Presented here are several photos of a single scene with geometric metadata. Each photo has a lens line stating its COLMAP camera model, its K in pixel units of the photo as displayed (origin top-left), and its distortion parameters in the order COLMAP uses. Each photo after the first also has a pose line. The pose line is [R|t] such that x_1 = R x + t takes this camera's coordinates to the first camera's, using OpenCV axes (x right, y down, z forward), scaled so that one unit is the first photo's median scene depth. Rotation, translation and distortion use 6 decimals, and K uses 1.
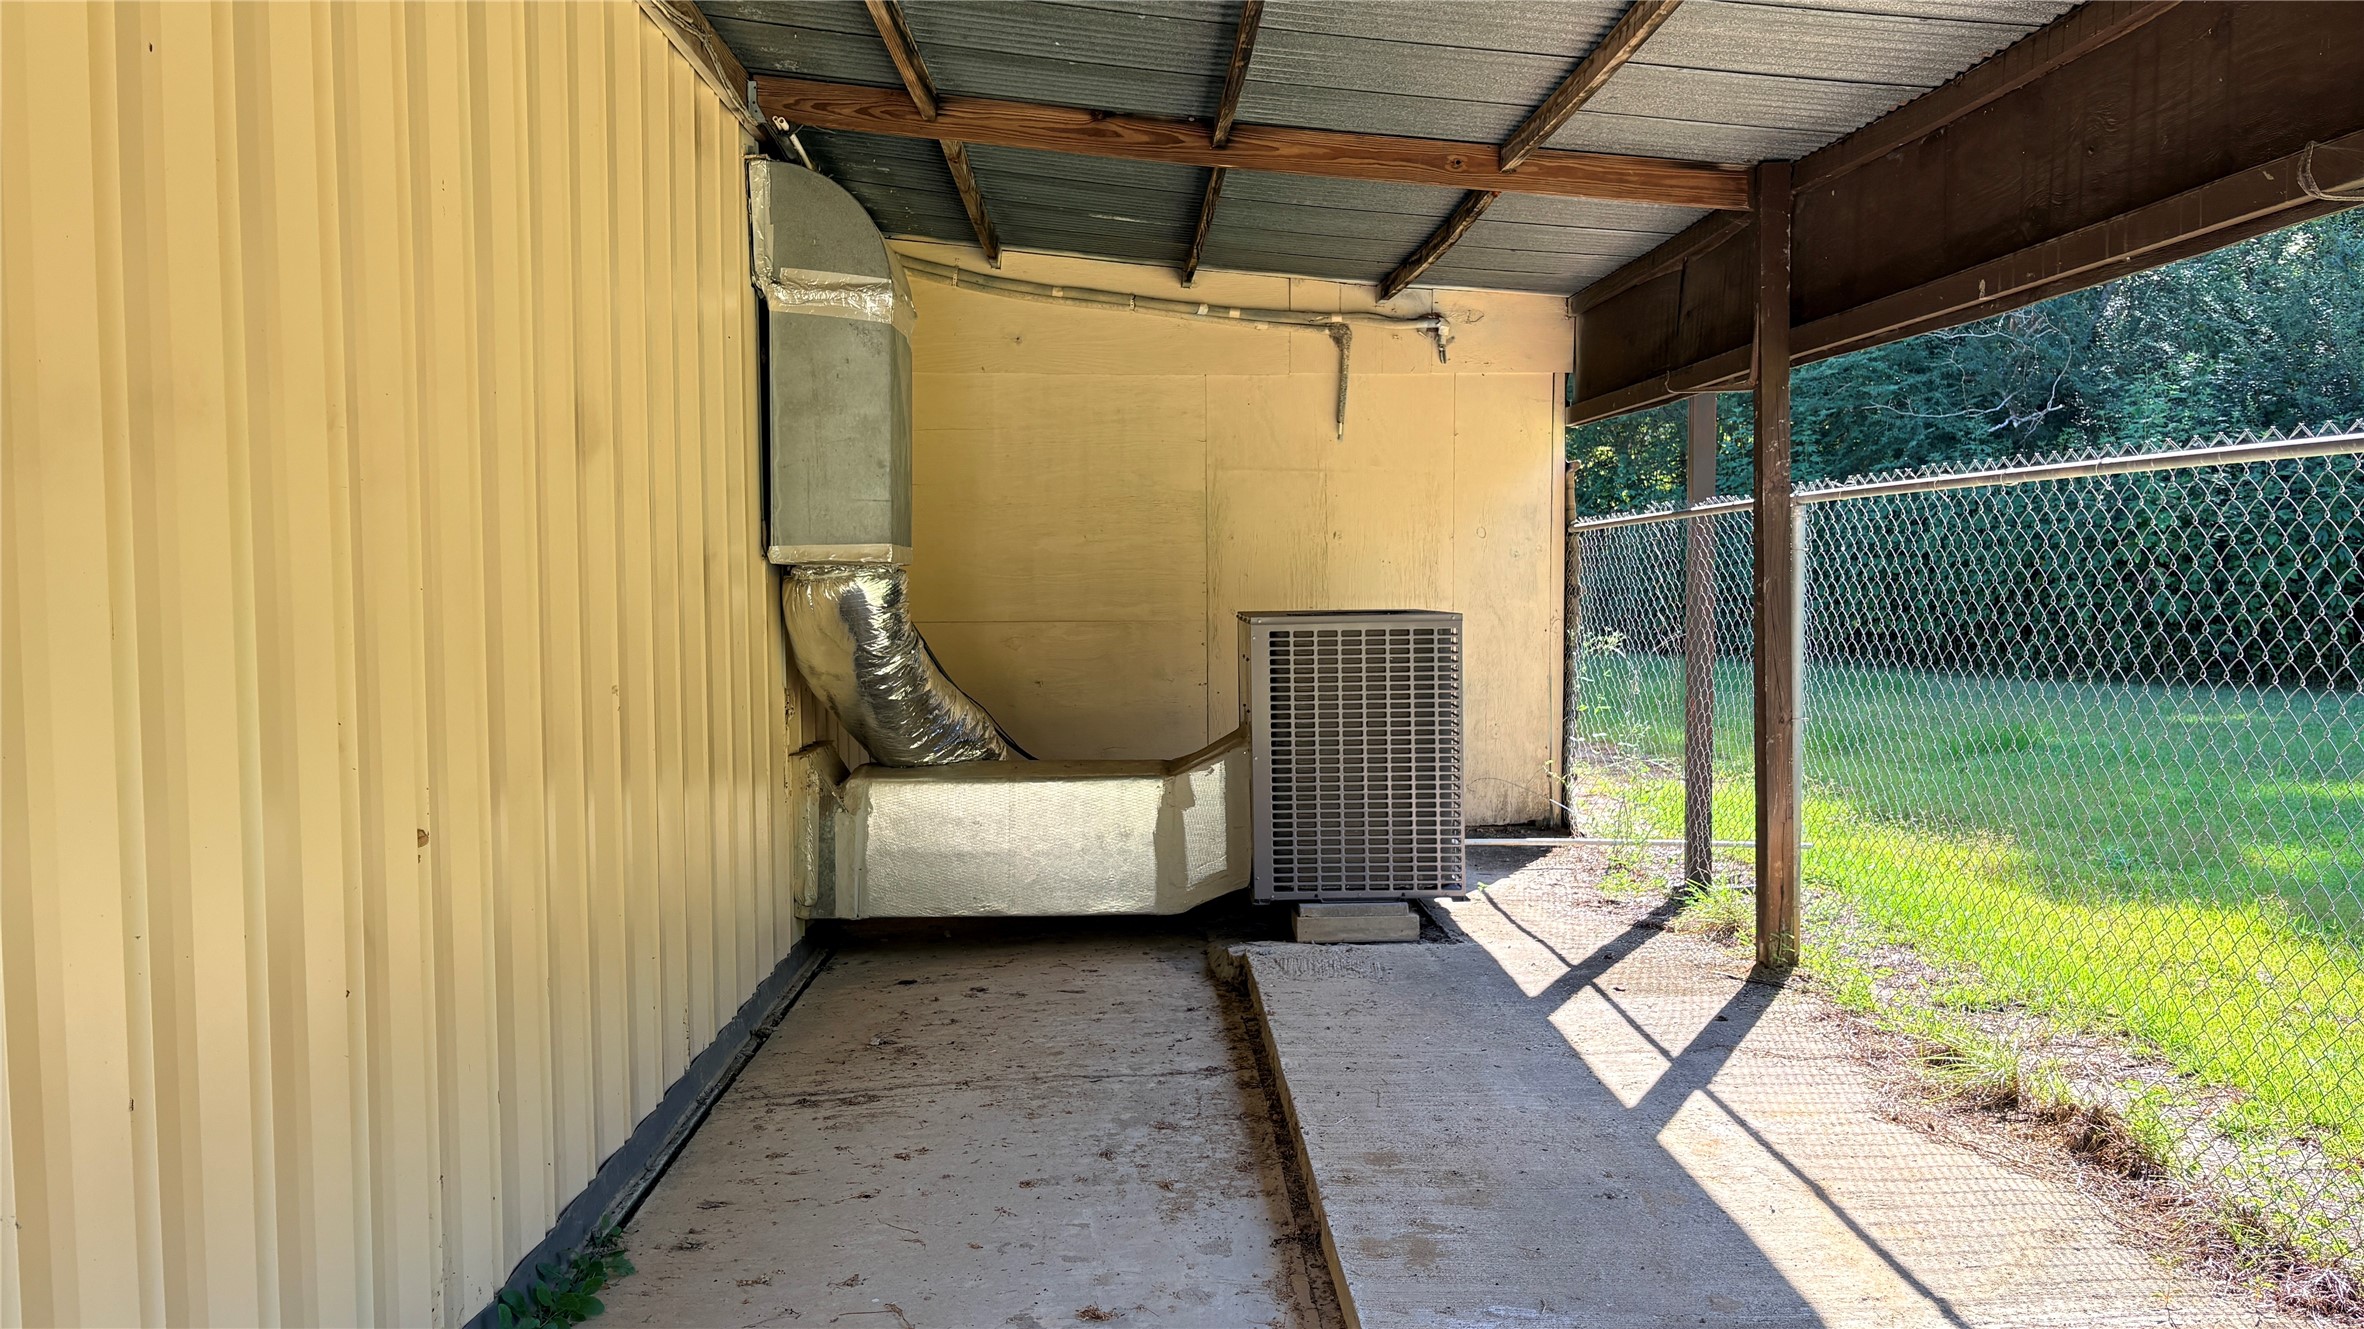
lens RADIAL K [[1800.5, 0, 1183.2], [0, 1800.5, 665.0], [0, 0, 1]] dist [0.052431, -0.039976]
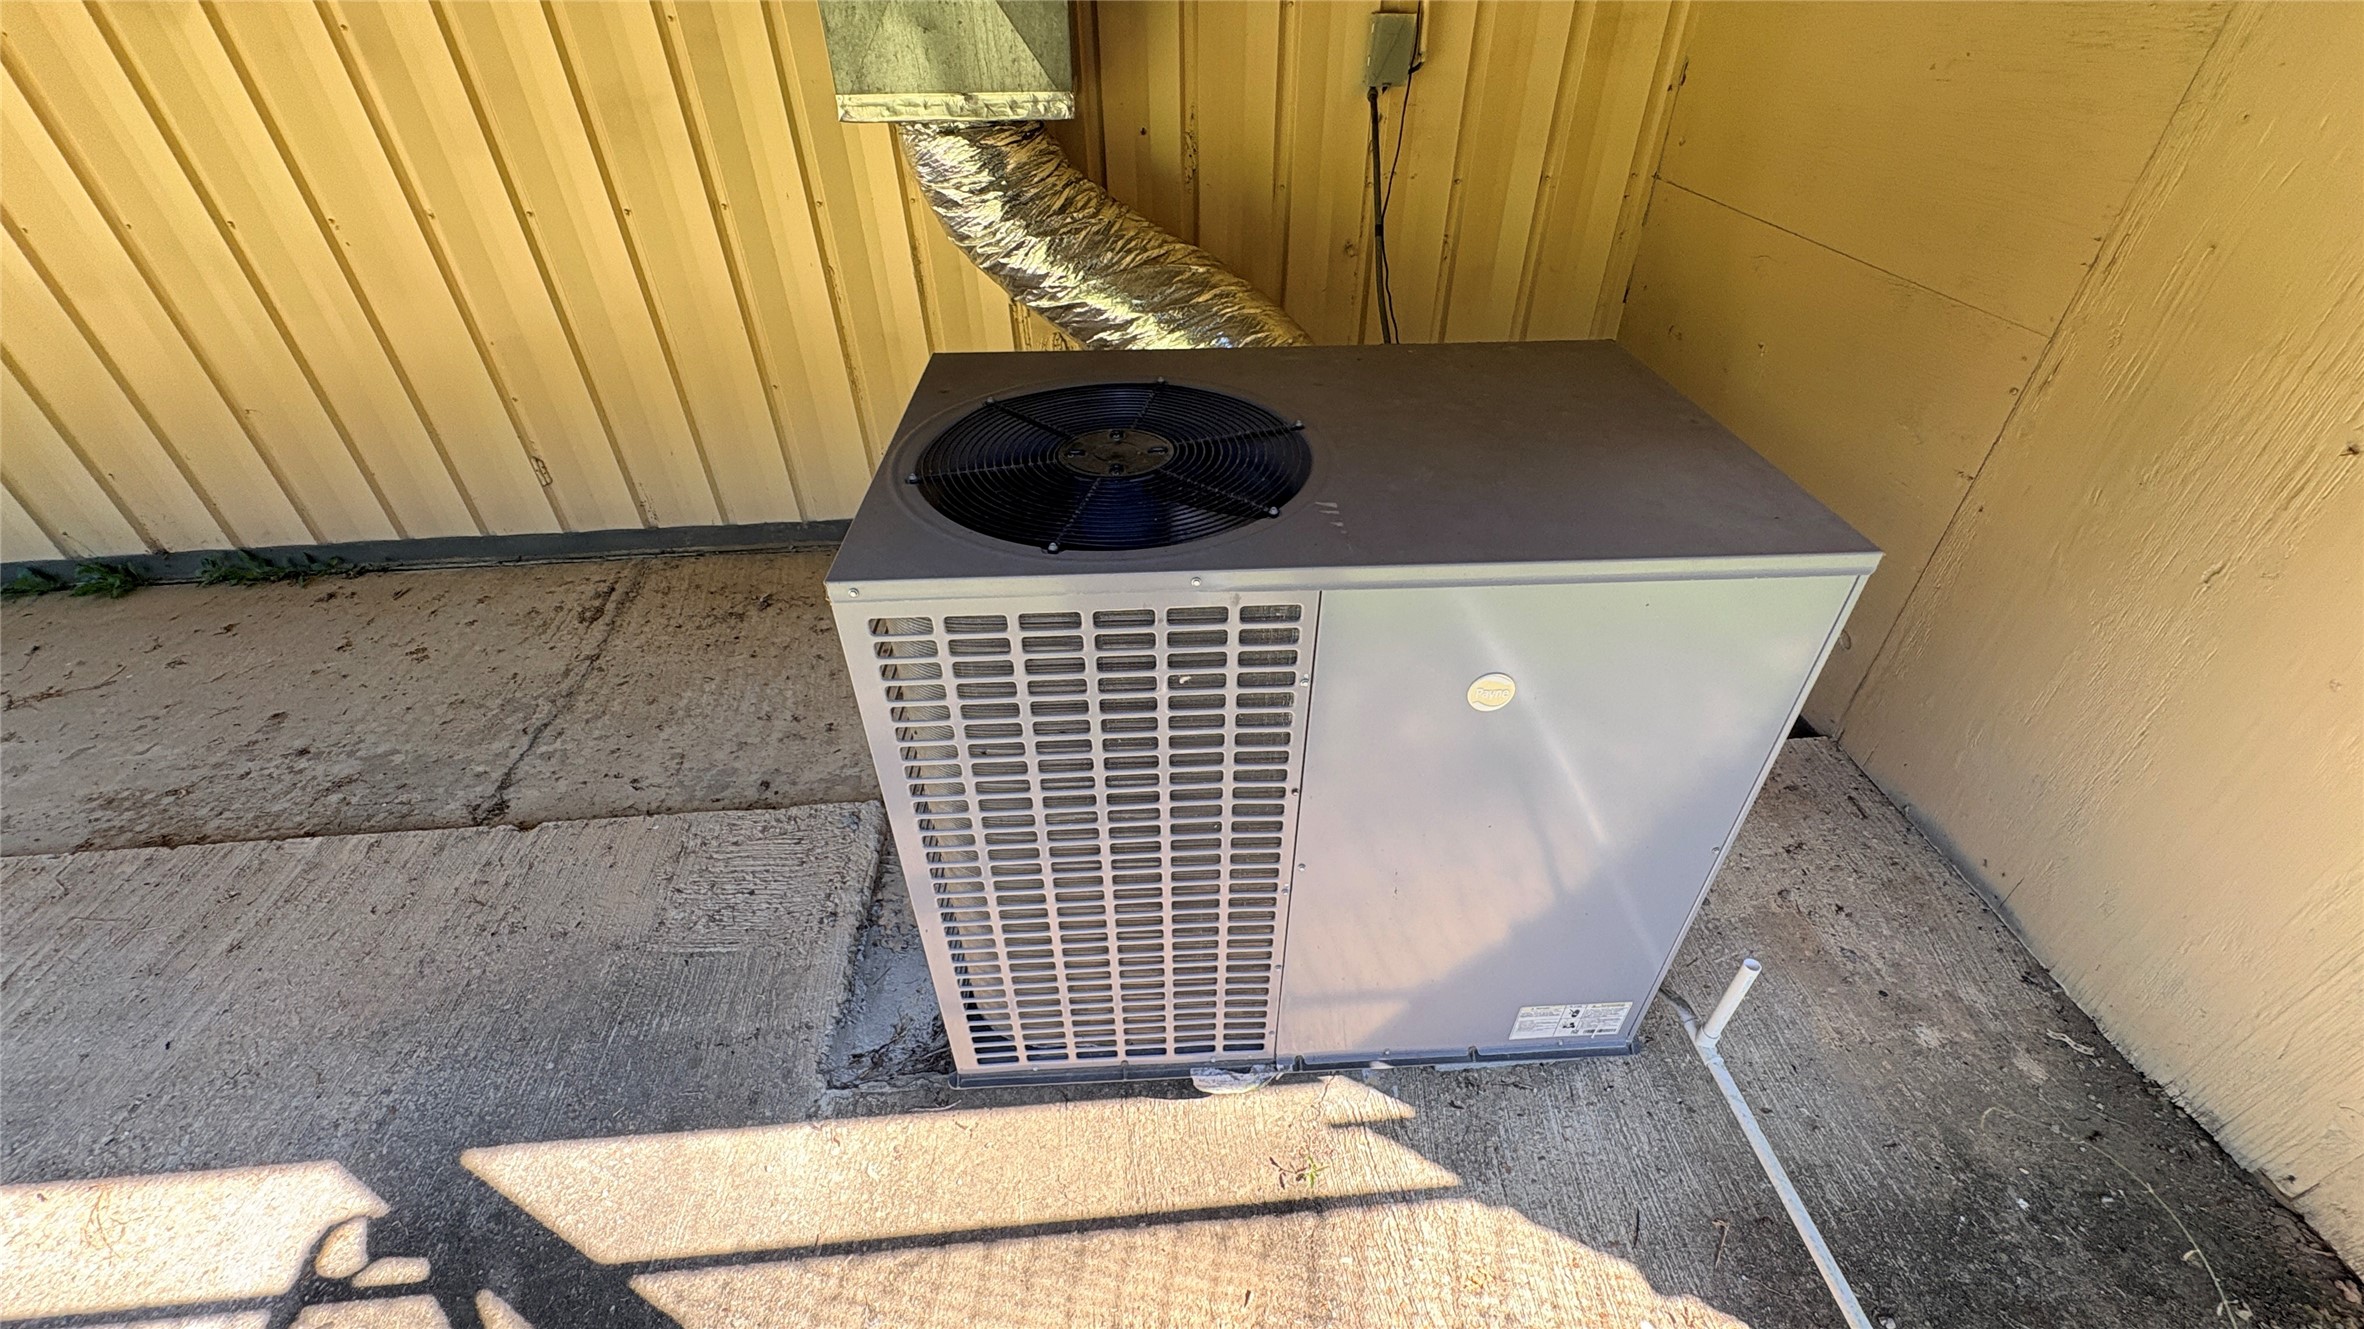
lens RADIAL K [[931.9, 0, 1185.8], [0, 931.9, 662.6], [0, 0, 1]] dist [0.002016, 0.000247]
pose [[0.043399, 0.608744, -0.792179, 0.428841], [-0.043147, 0.793328, 0.607264, -0.170036], [0.998126, 0.007826, 0.060695, 1.540214]]
